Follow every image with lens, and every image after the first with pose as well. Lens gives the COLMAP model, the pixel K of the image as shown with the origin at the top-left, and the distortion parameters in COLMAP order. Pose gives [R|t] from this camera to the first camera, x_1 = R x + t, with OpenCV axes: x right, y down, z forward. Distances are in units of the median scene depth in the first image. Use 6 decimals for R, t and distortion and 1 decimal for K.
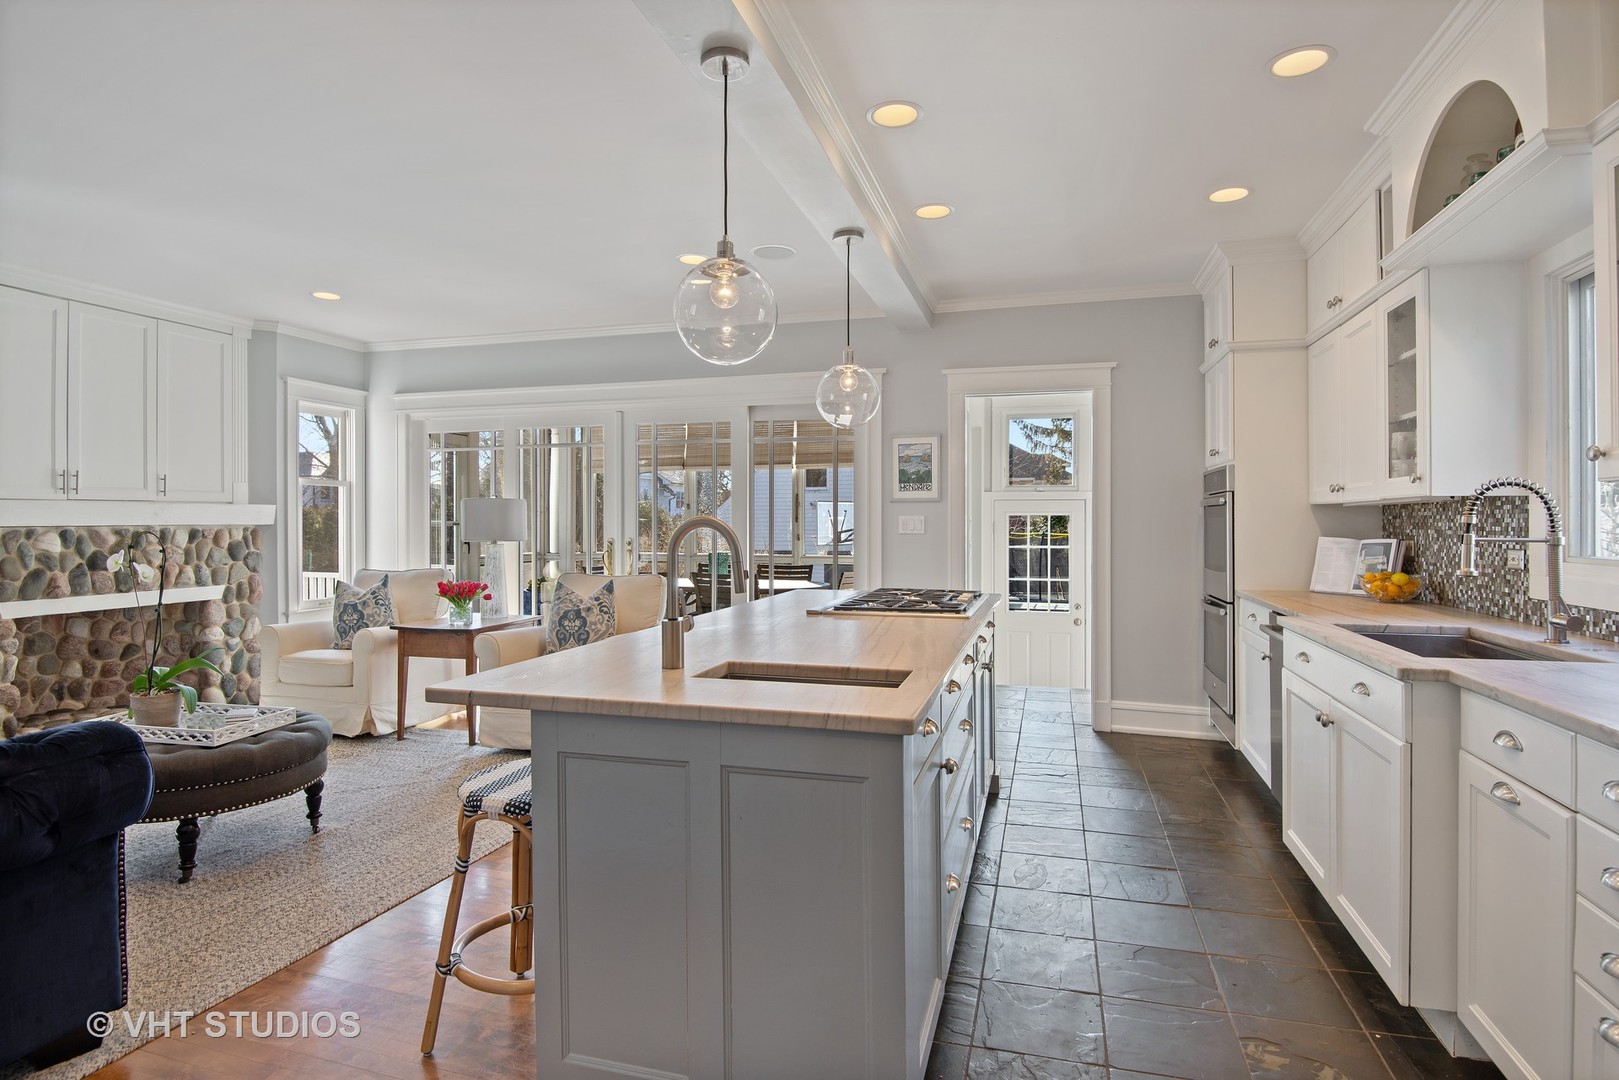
lens RADIAL K [[822.6, 0, 811.8], [0, 822.6, 517.8], [0, 0, 1]] dist [-0.025289, -0.009861]
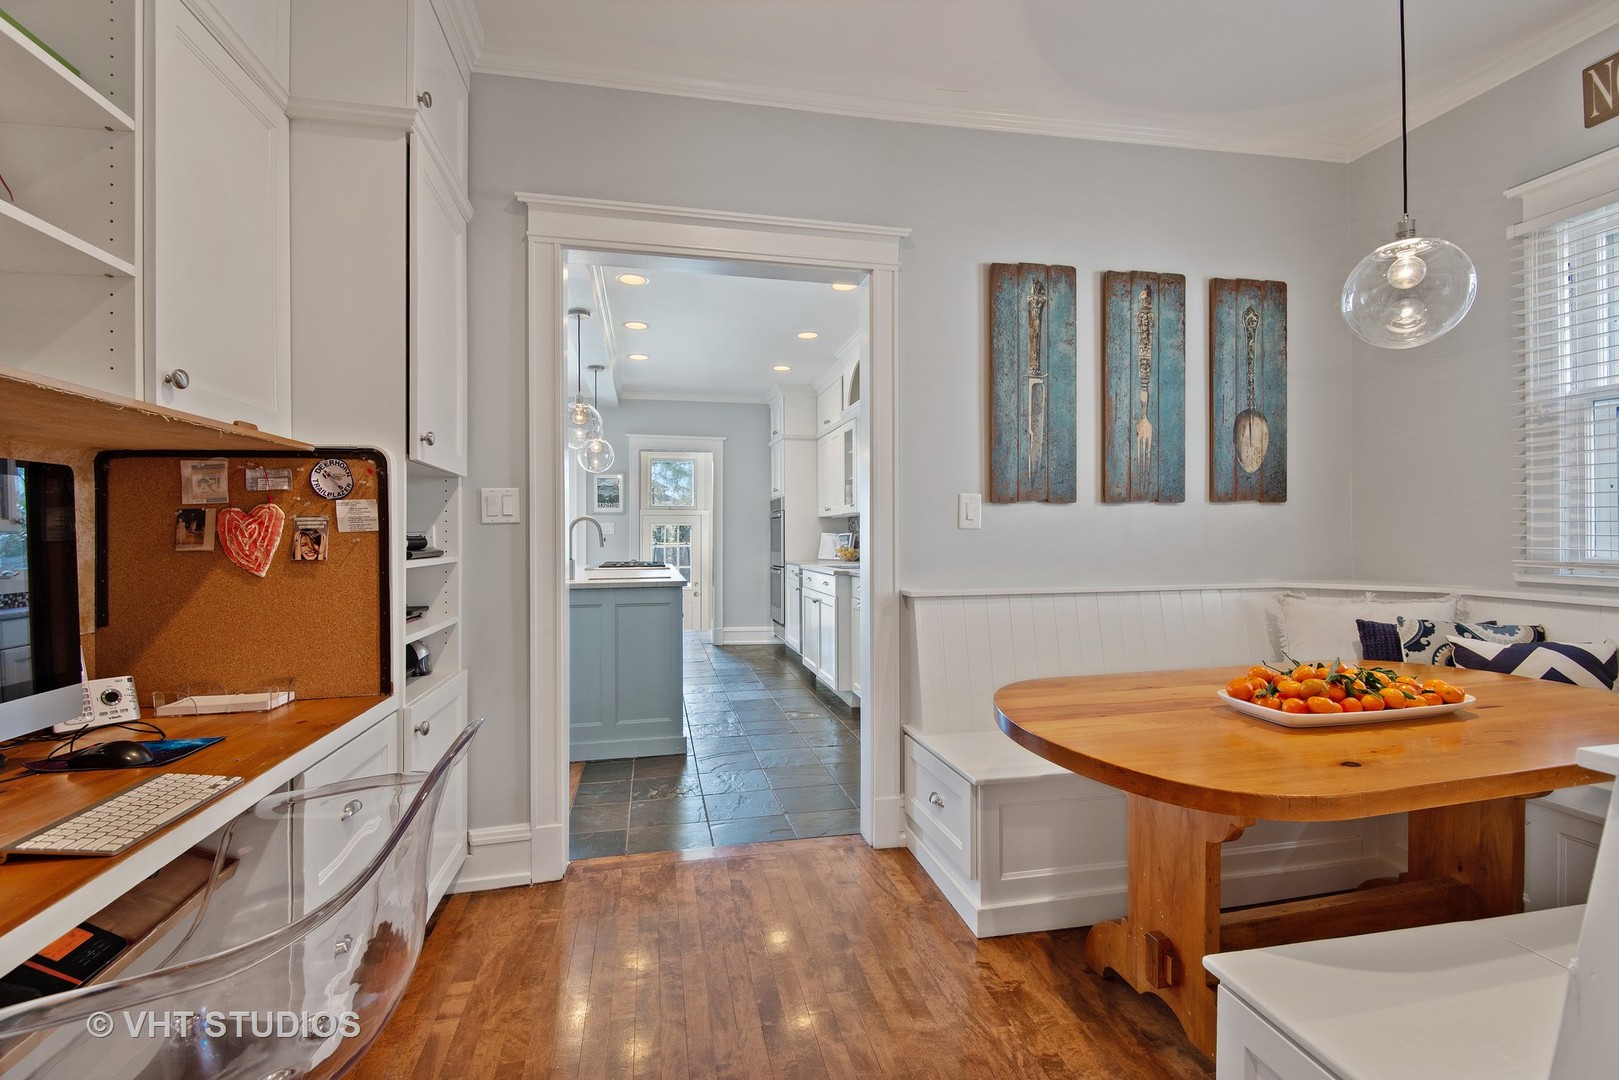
lens RADIAL K [[749.7, 0, 804.5], [0, 749.7, 538.6], [0, 0, 1]] dist [-0.009564, -0.001834]
pose [[0.879885, -0.003492, 0.475174, -0.216033], [0.000808, 0.999983, 0.005852, 0.018631], [-0.475186, -0.004765, 0.879872, -0.443307]]
